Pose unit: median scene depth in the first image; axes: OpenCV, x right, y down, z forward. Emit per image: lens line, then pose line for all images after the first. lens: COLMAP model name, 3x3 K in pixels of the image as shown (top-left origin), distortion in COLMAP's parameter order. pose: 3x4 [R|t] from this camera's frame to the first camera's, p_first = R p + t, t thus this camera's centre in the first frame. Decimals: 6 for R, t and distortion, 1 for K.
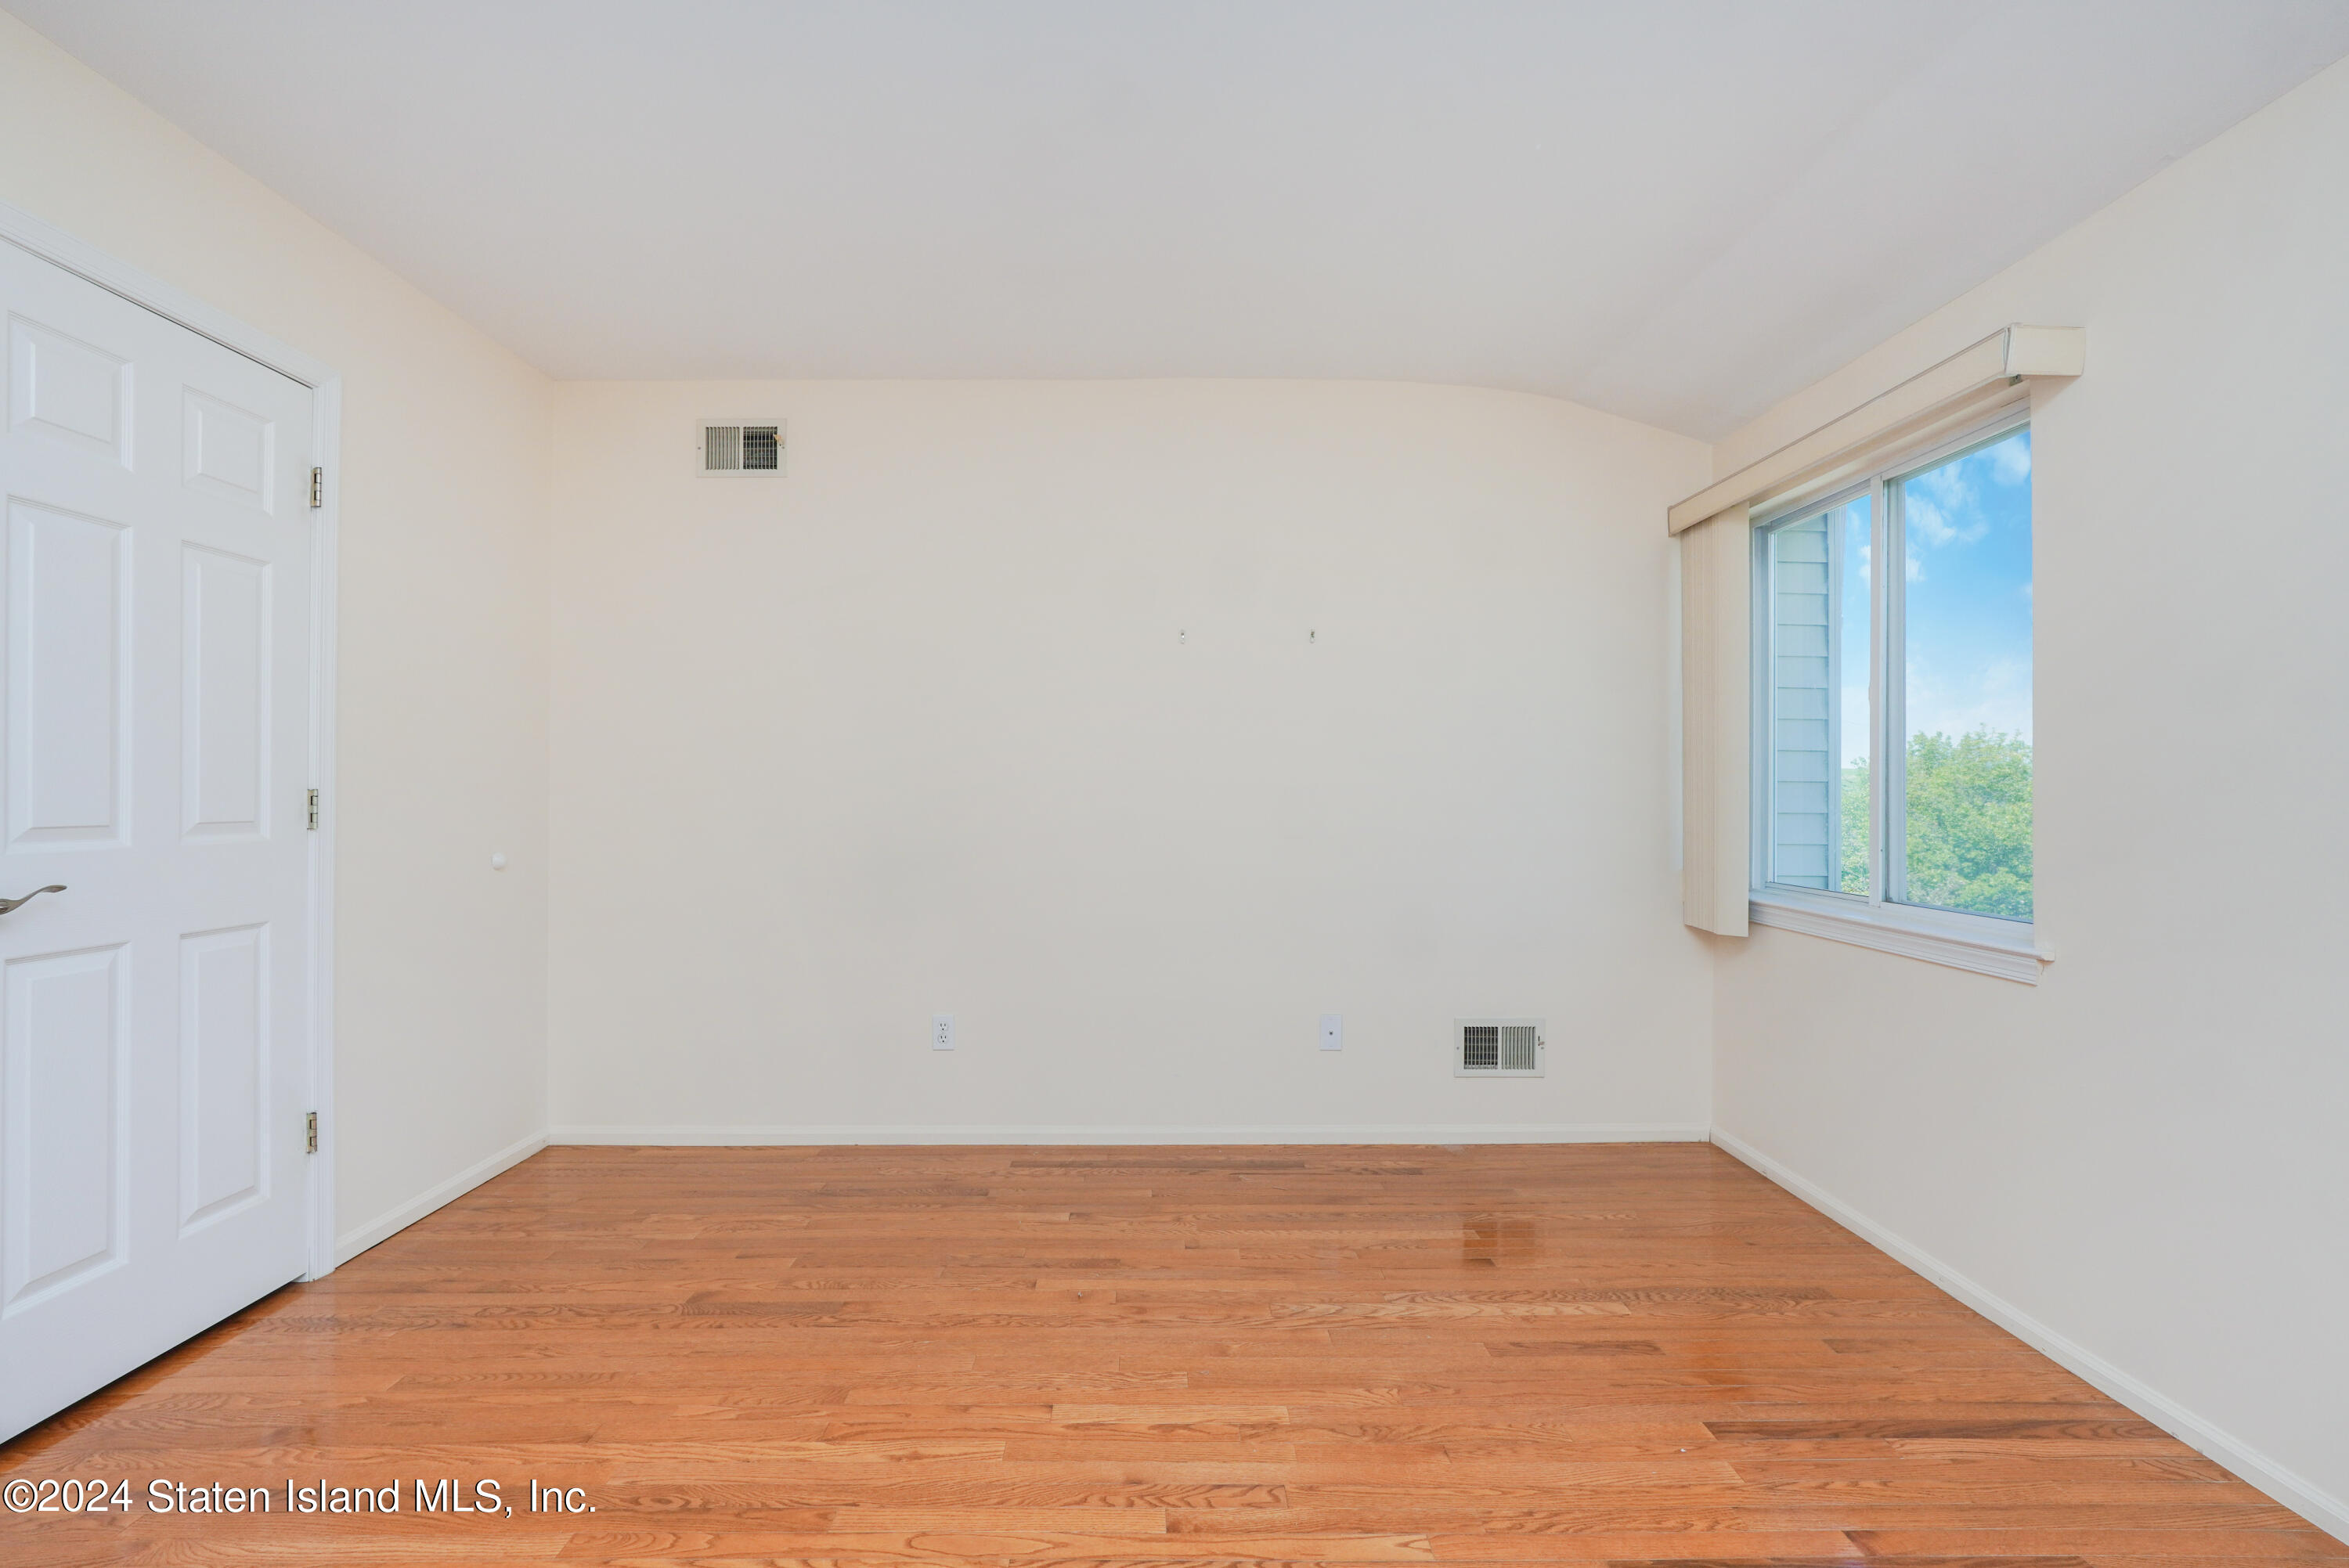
lens RADIAL K [[1073.5, 0, 1114.3], [0, 1073.5, 799.9], [0, 0, 1]] dist [-0.017287, 0.007154]
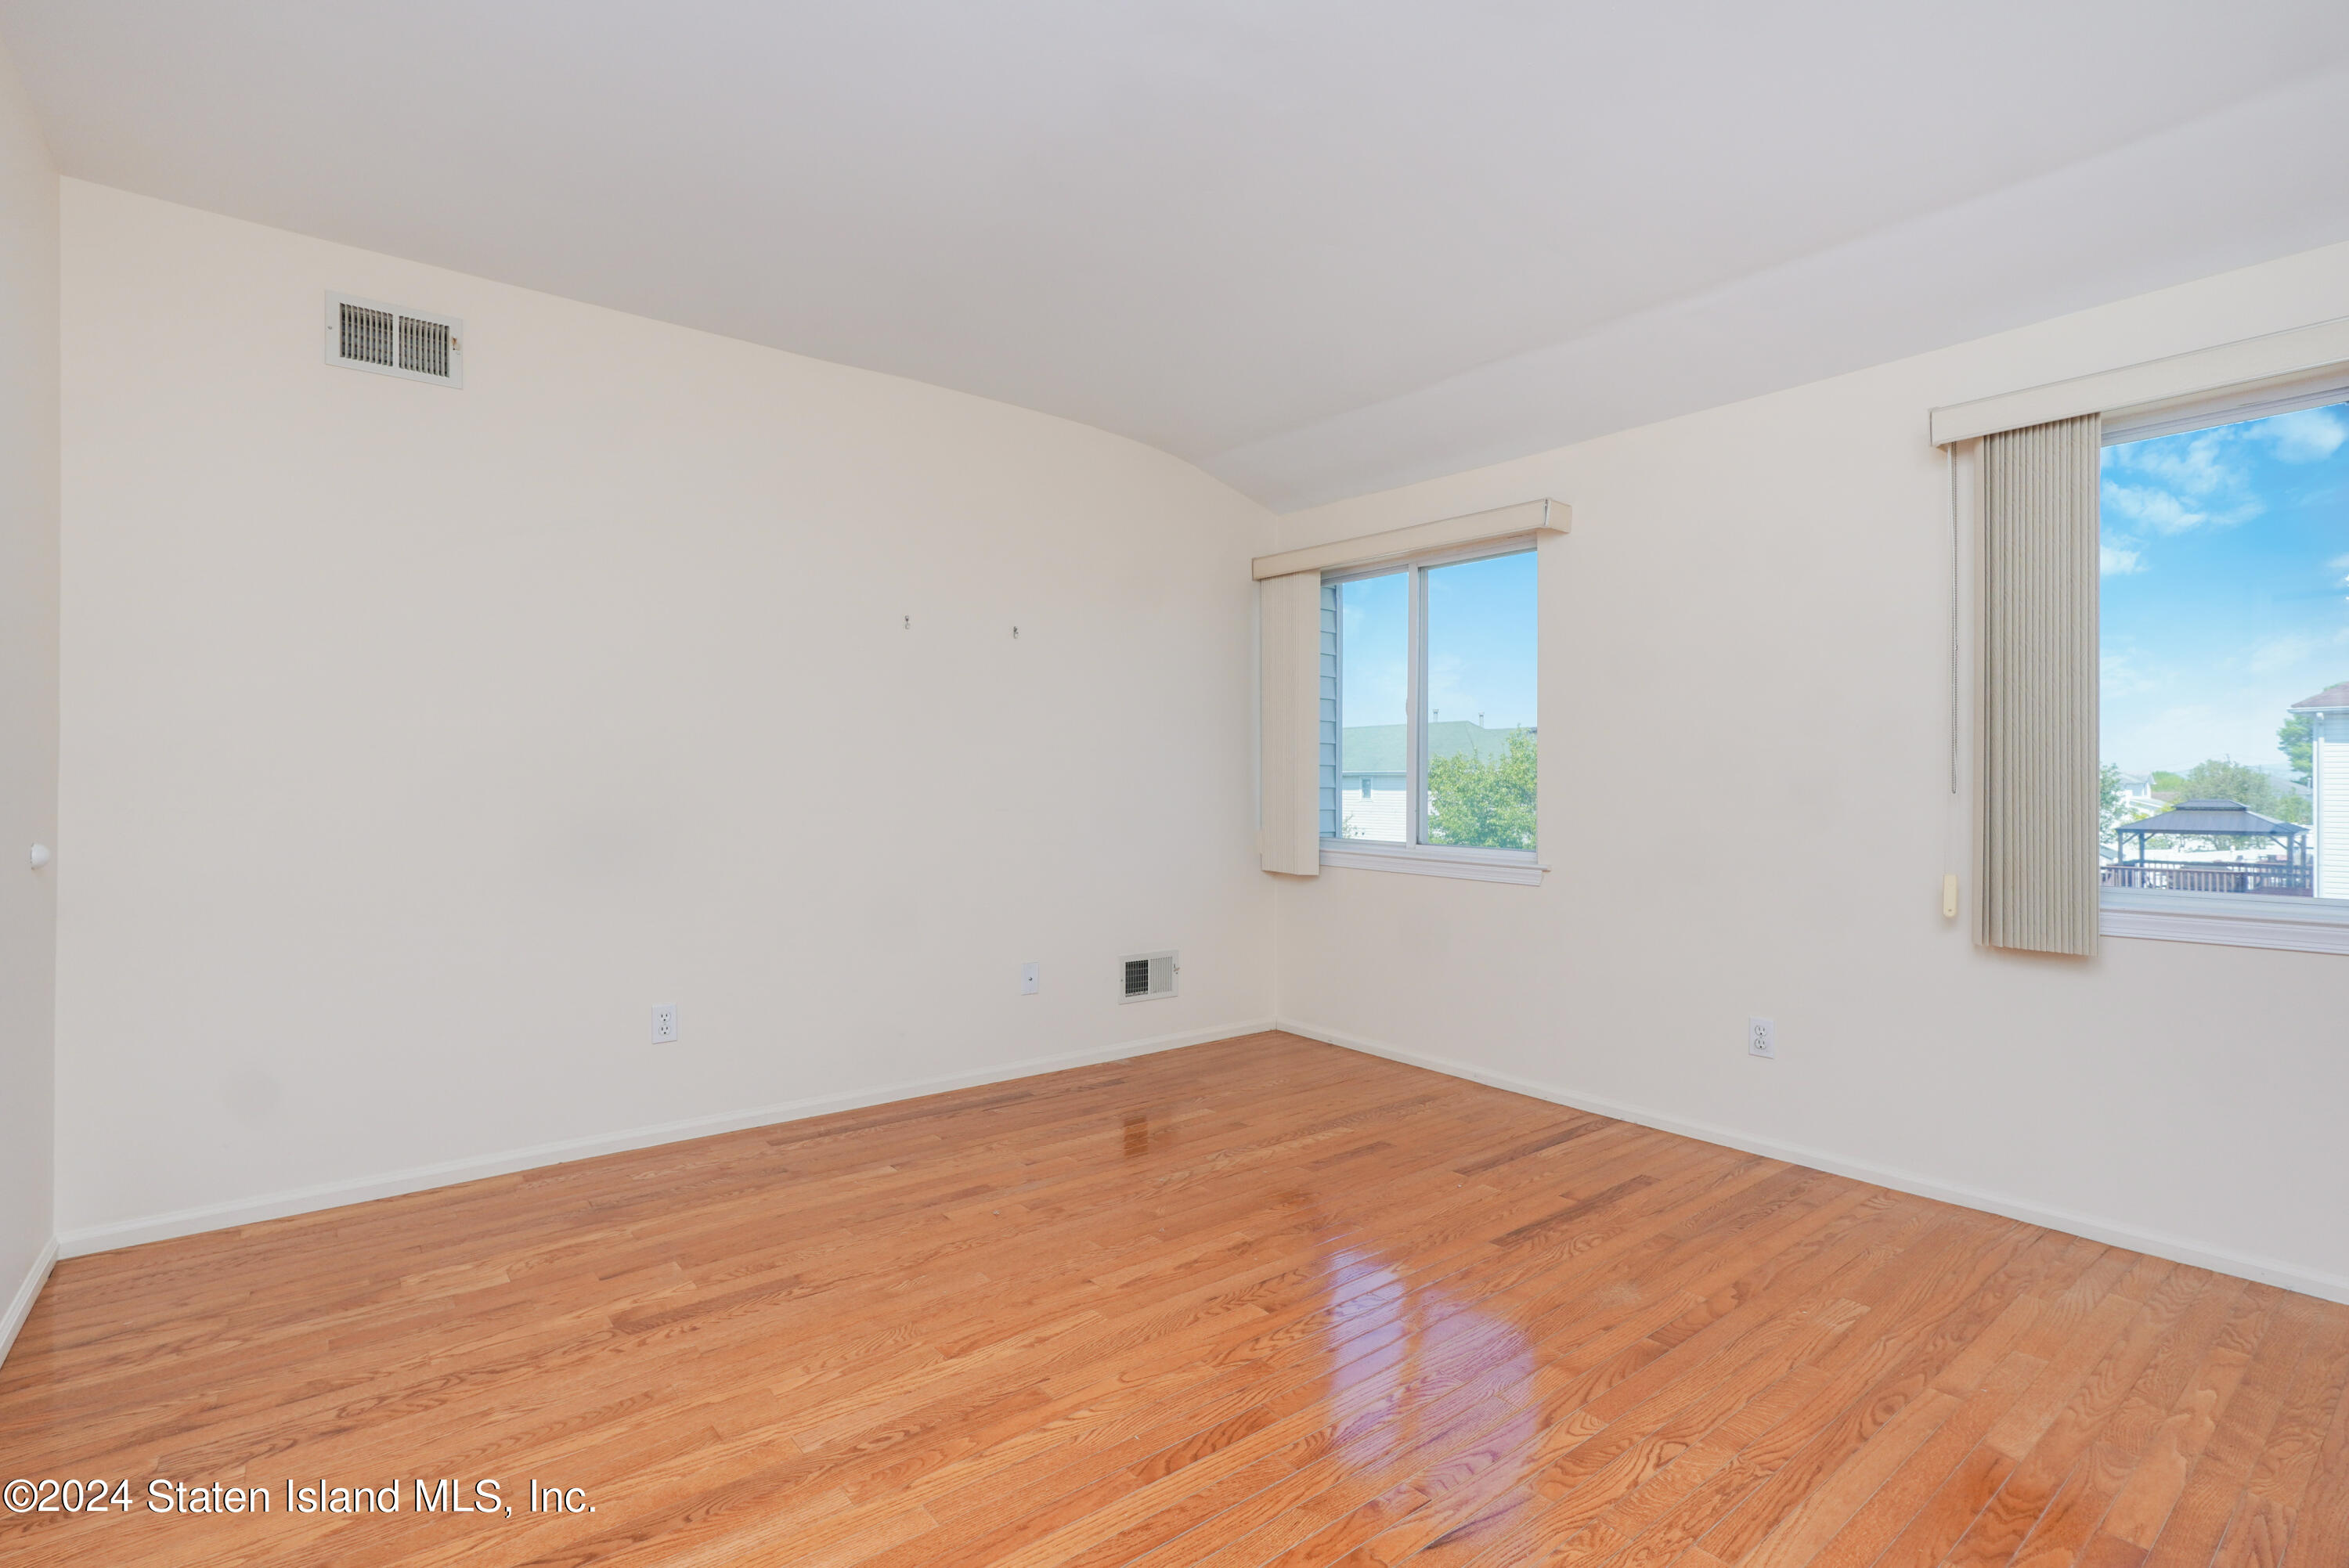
lens RADIAL K [[1107.8, 0, 1100.5], [0, 1107.8, 786.9], [0, 0, 1]] dist [-0.019418, 0.013094]
pose [[0.800694, -0.000496, 0.599074, -0.584822], [-0.001572, 0.999994, 0.002929, 0.010413], [-0.599072, -0.003287, 0.800688, 0.007425]]
